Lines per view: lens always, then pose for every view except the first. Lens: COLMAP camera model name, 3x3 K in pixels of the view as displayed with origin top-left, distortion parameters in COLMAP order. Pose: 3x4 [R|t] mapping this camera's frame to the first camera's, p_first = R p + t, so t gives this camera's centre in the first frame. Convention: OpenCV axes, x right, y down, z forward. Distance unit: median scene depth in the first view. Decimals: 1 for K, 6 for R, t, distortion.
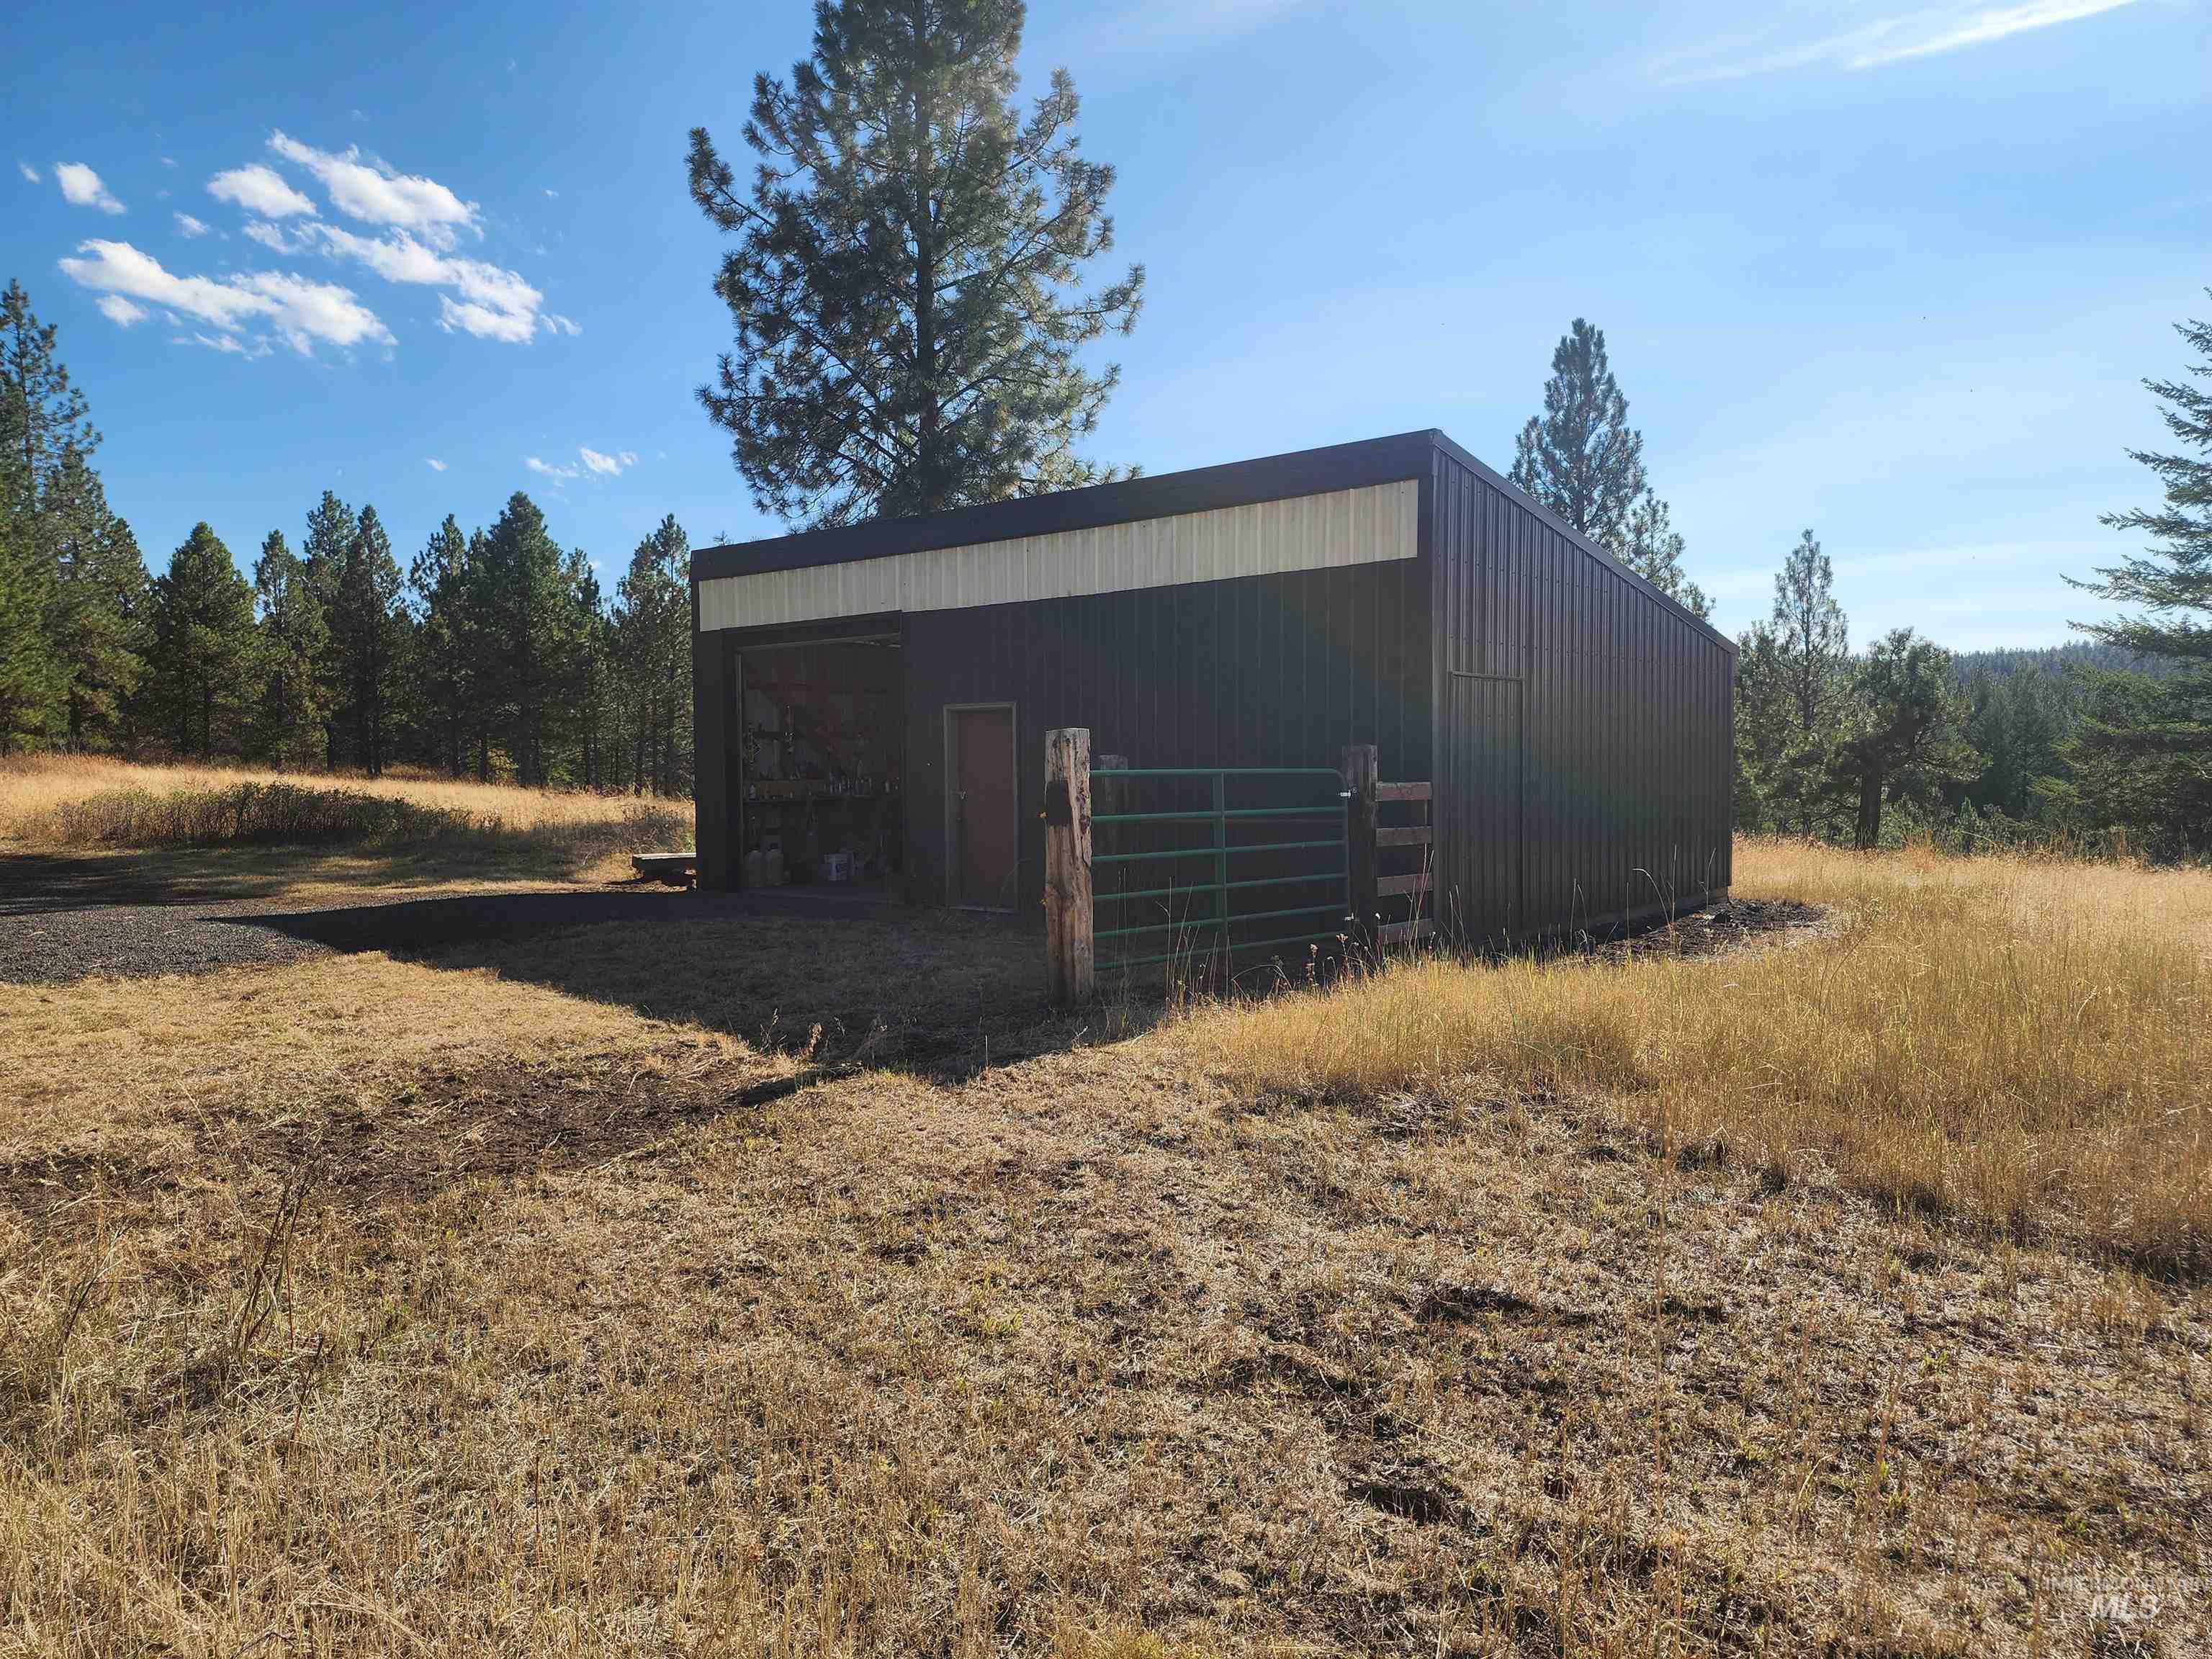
lens RADIAL K [[1477.3, 0, 1106.0], [0, 1477.3, 829.5], [0, 0, 1]] dist [0.006482, 0.004282]
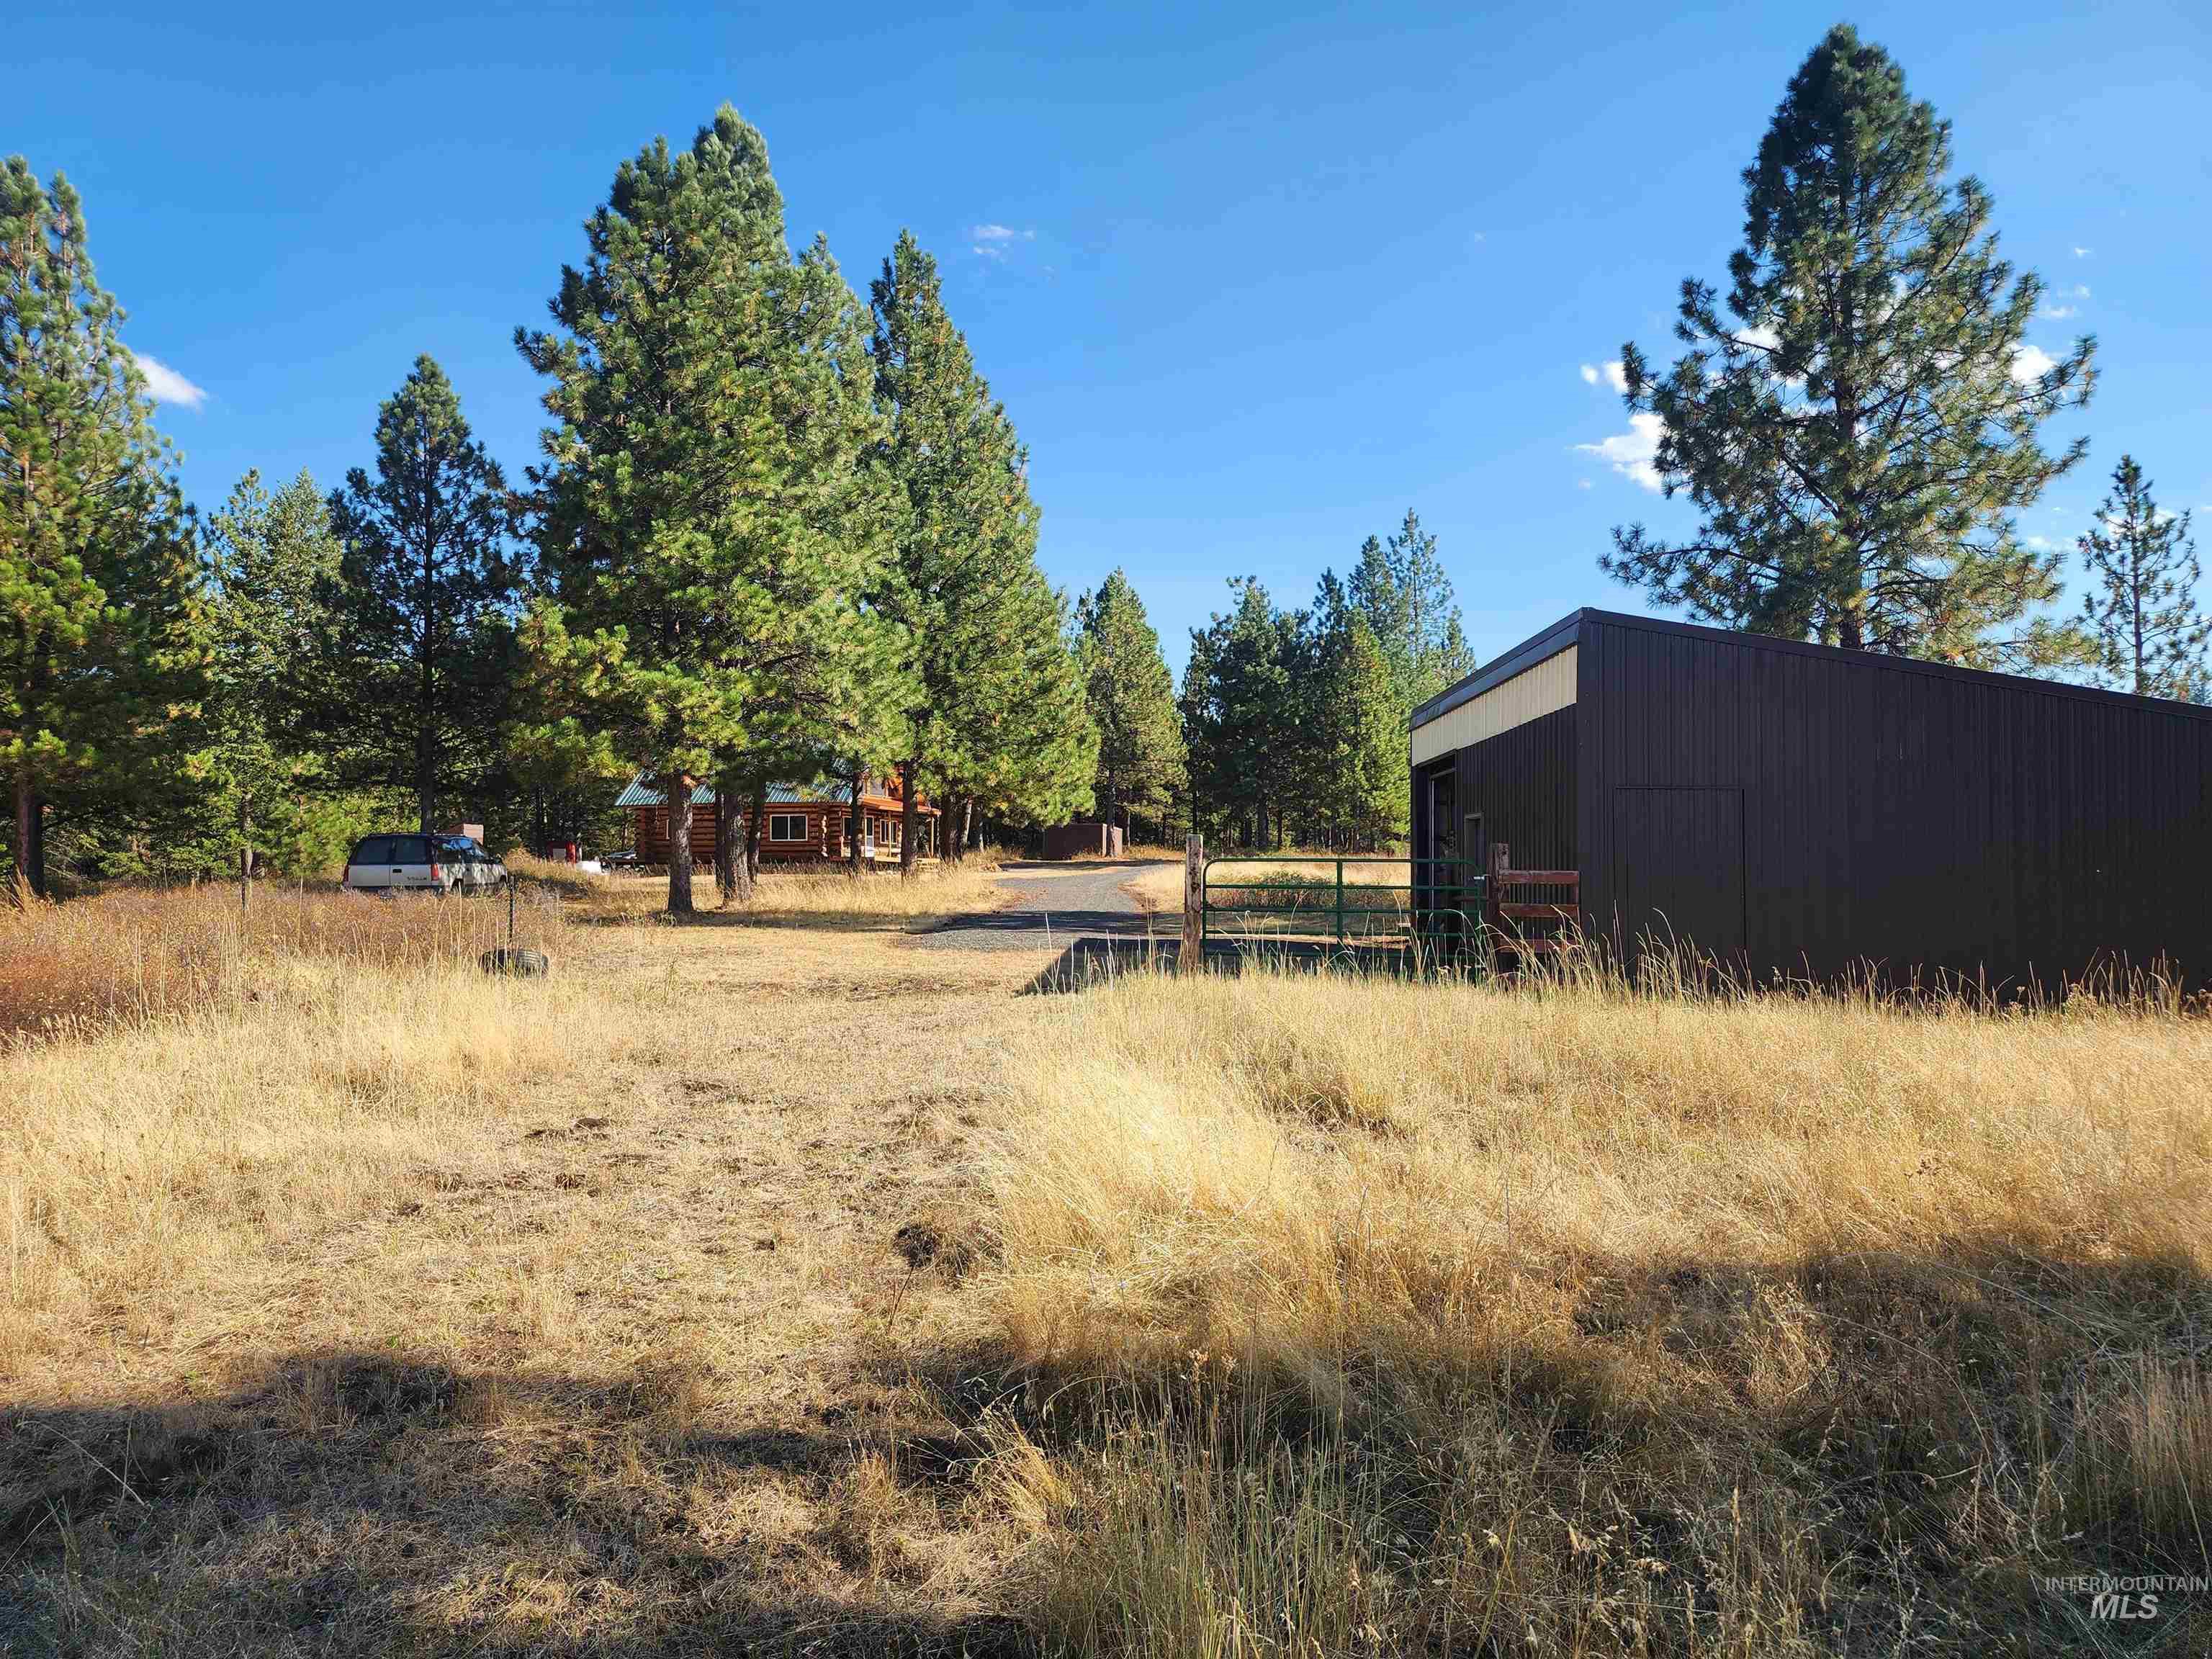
lens RADIAL K [[1477.3, 0, 1106.0], [0, 1477.3, 829.5], [0, 0, 1]] dist [0.006482, 0.004282]
pose [[0.612349, -0.020977, -0.790309, 0.404898], [-0.033798, 0.998039, -0.052679, 0.006219], [0.789865, 0.058969, 0.610439, -0.061848]]
